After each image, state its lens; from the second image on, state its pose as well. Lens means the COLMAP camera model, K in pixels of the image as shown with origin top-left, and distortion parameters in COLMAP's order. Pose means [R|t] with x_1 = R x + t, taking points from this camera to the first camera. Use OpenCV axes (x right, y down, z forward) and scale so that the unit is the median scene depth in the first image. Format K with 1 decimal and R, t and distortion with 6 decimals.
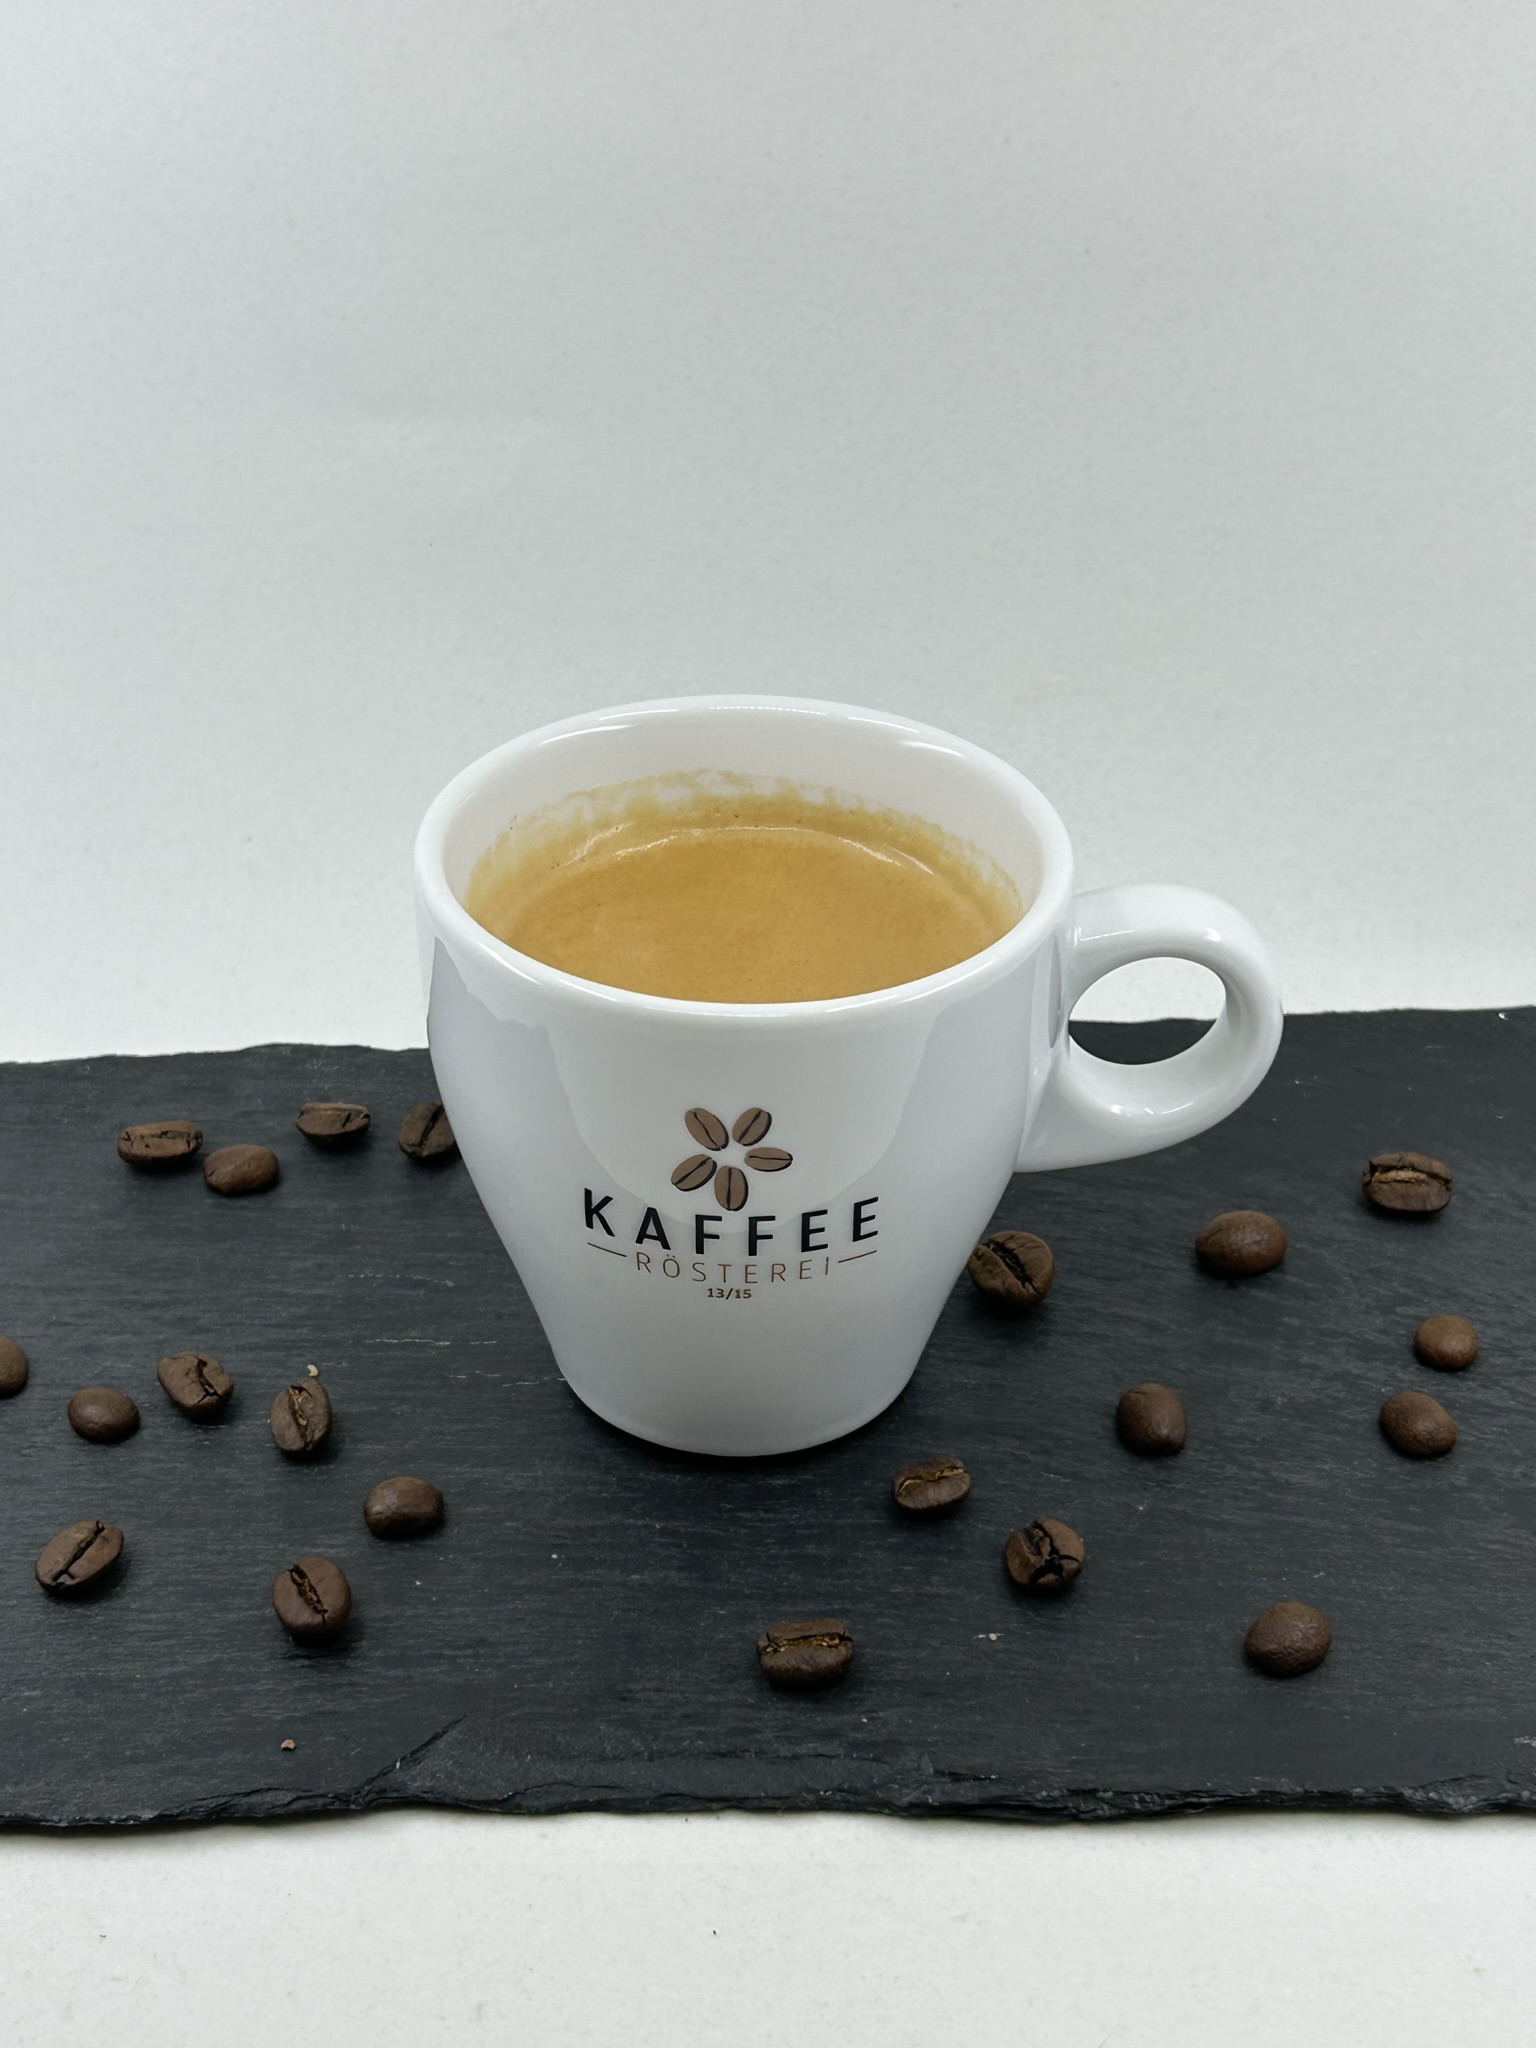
lens RADIAL K [[3425.9, 0, 765.7], [0, 3425.9, 1028.1], [0, 0, 1]] dist [0.054127, 0.000000]
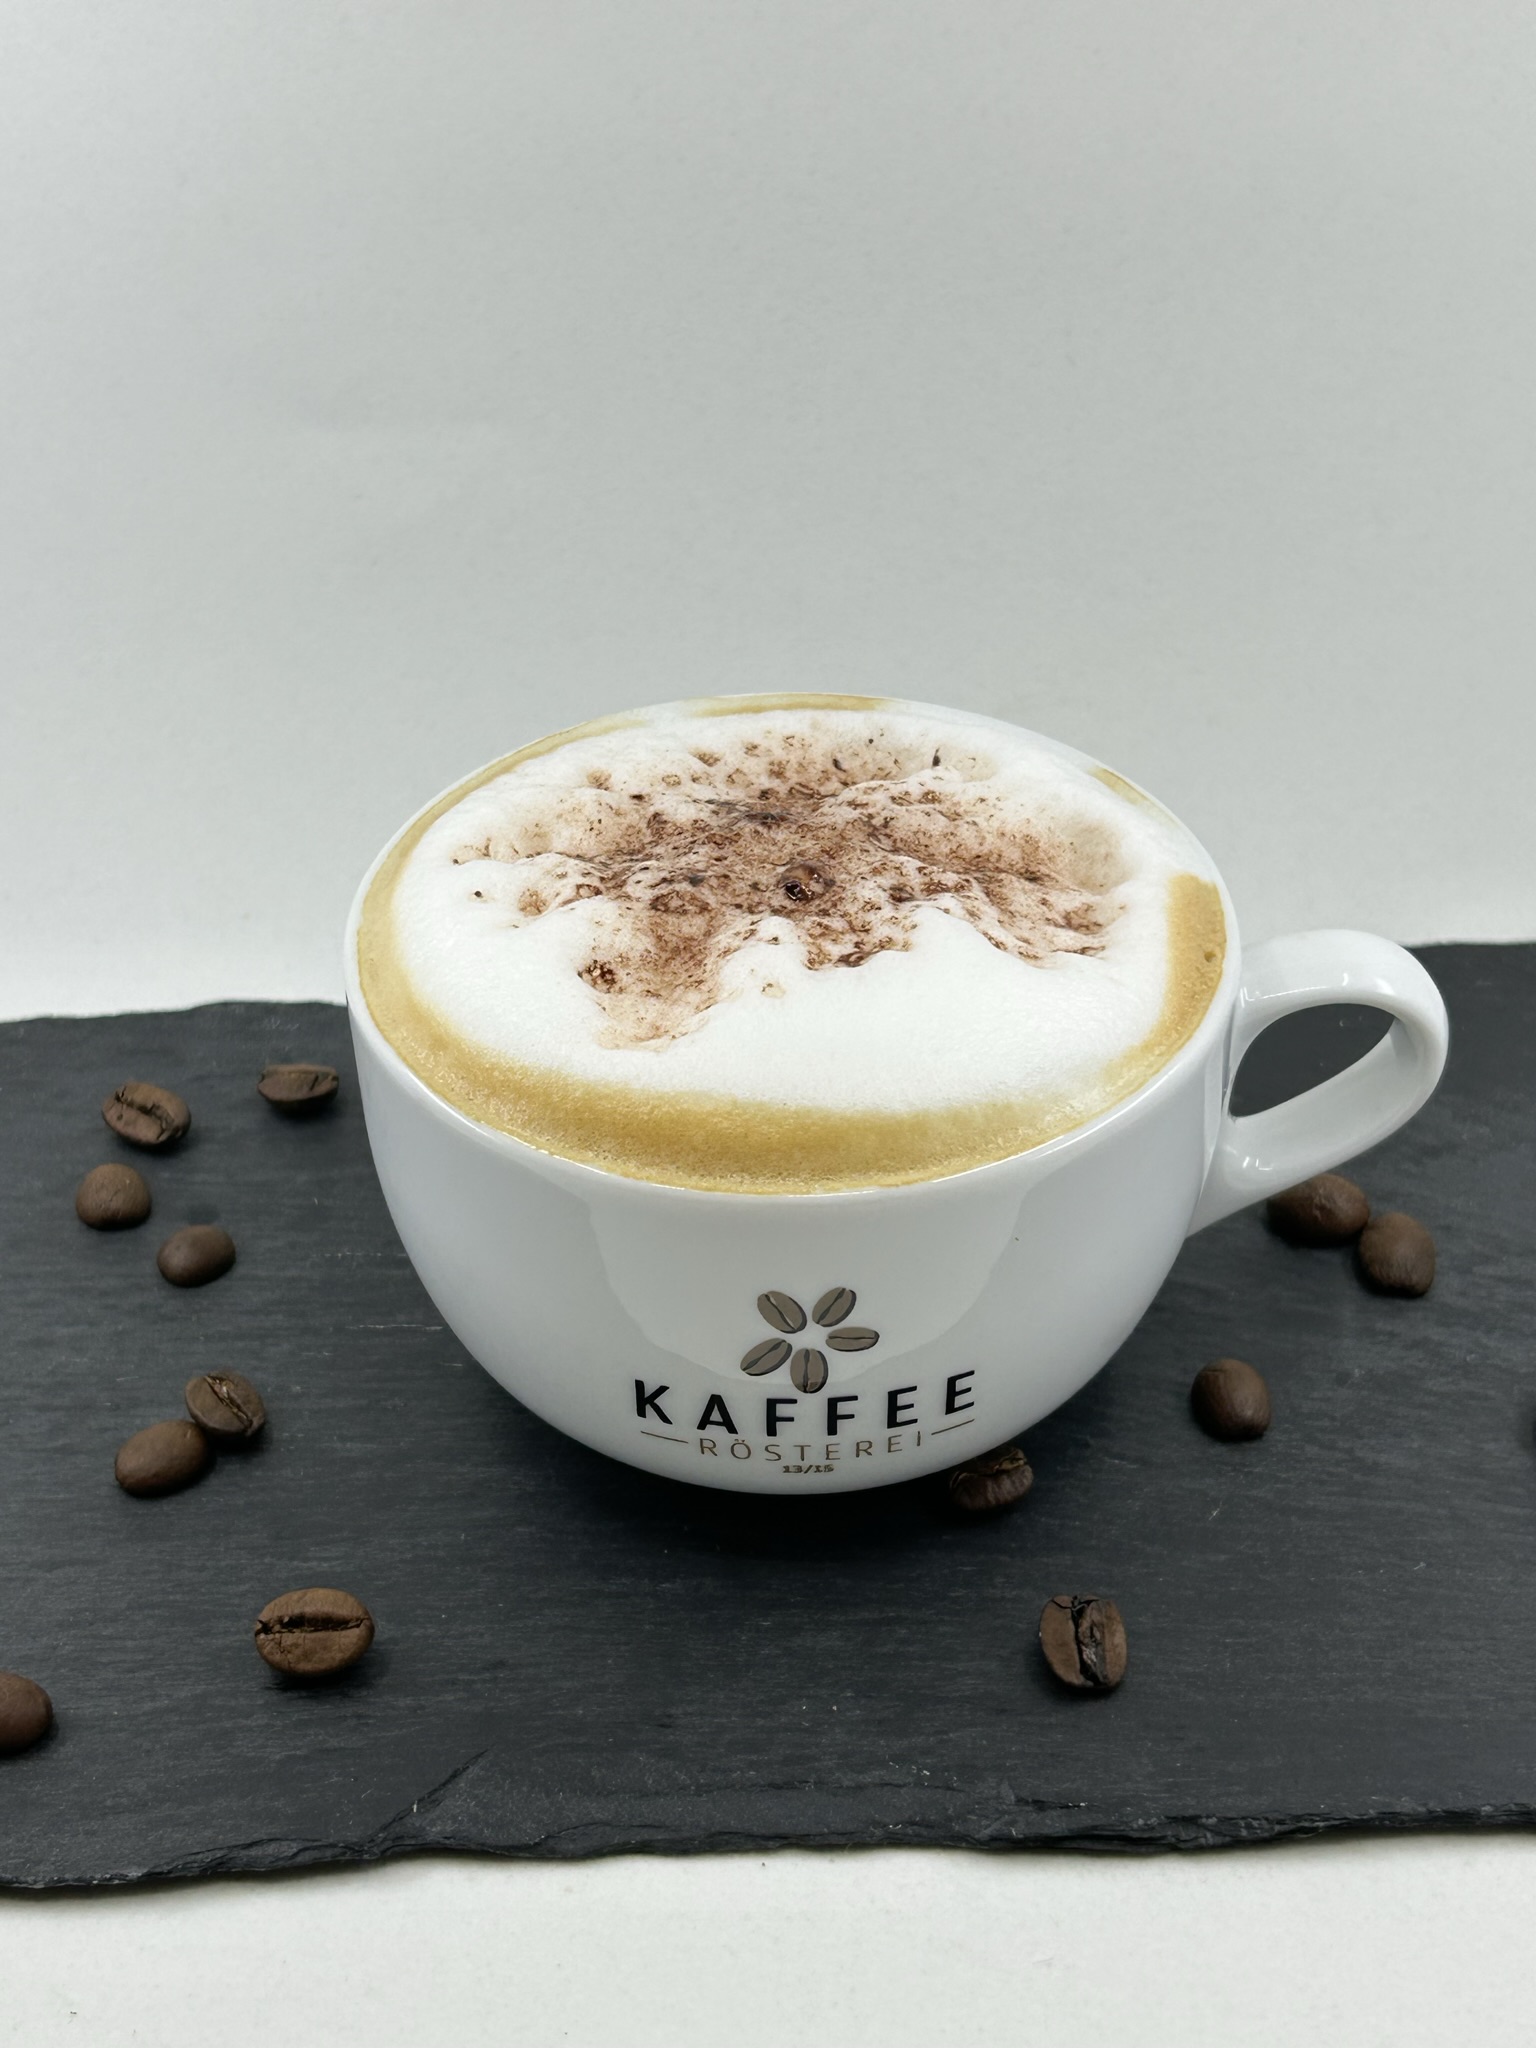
lens RADIAL K [[3356.9, 0, 762.0], [0, 3356.9, 1021.9], [0, 0, 1]] dist [0.053310, 0.000000]
pose [[0.998891, -0.017500, 0.043716, -0.048685], [0.016883, 0.999753, 0.014445, -0.000482], [-0.043958, -0.013691, 0.998940, 0.118568]]
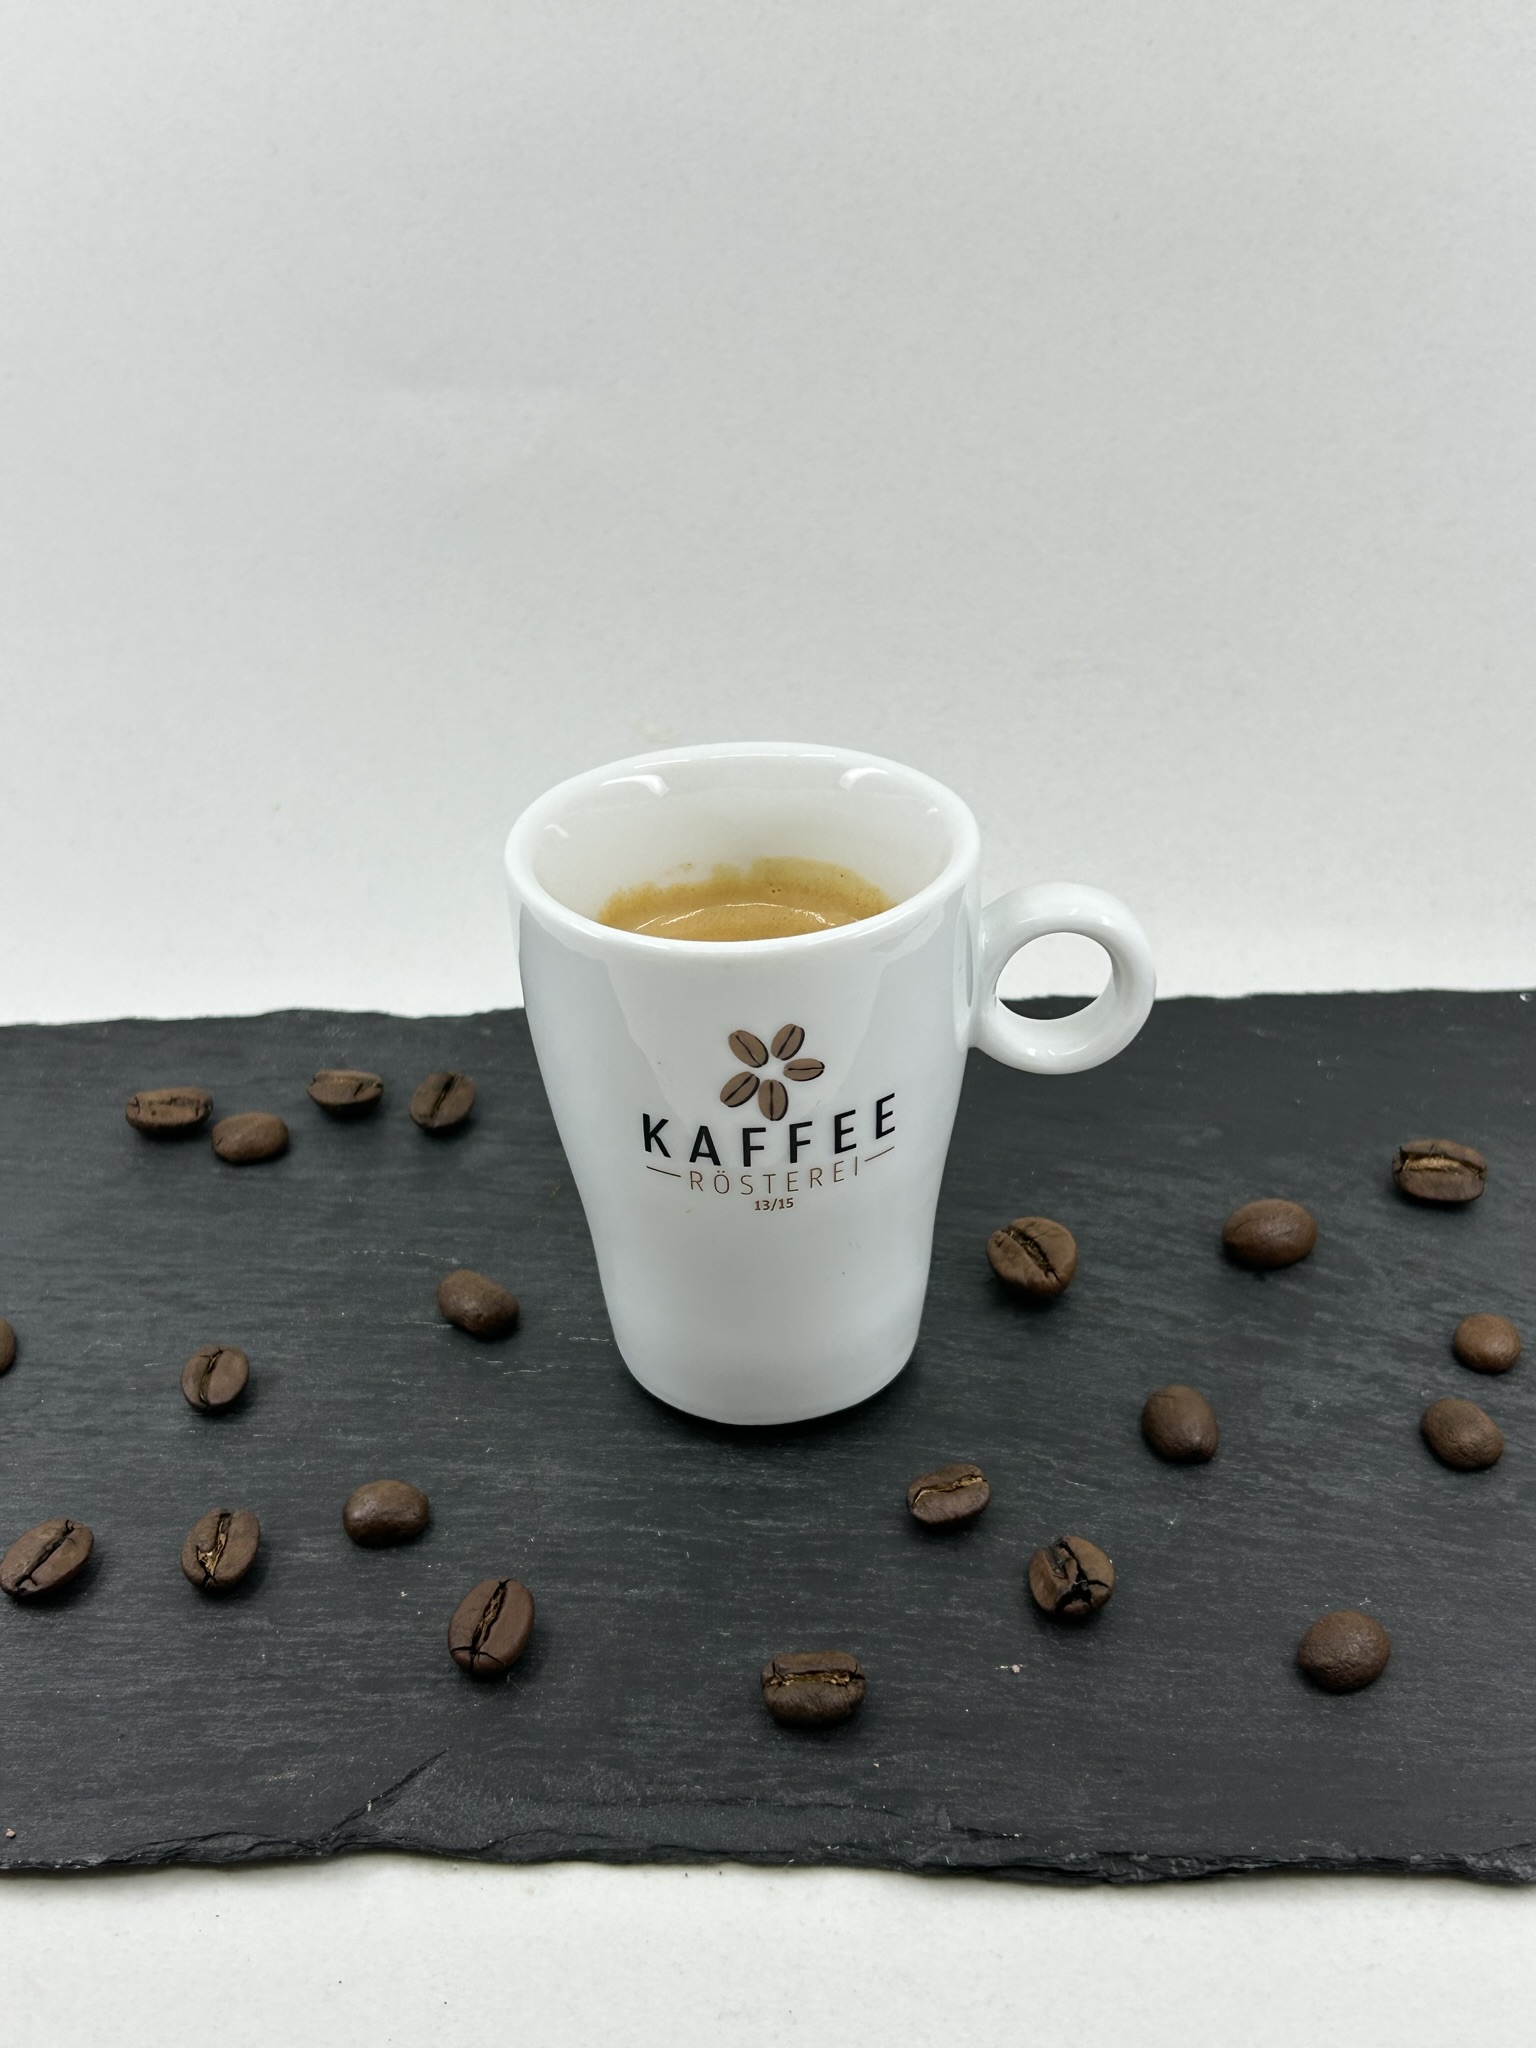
lens RADIAL K [[2655.6, 0, 768.4], [0, 2655.6, 1017.1], [0, 0, 1]] dist [0.001312, 0.000000]
pose [[0.999863, 0.013401, -0.009676, 0.003762], [-0.013223, 0.999746, 0.018258, -0.010999], [0.009919, -0.018128, 0.999786, 0.275936]]
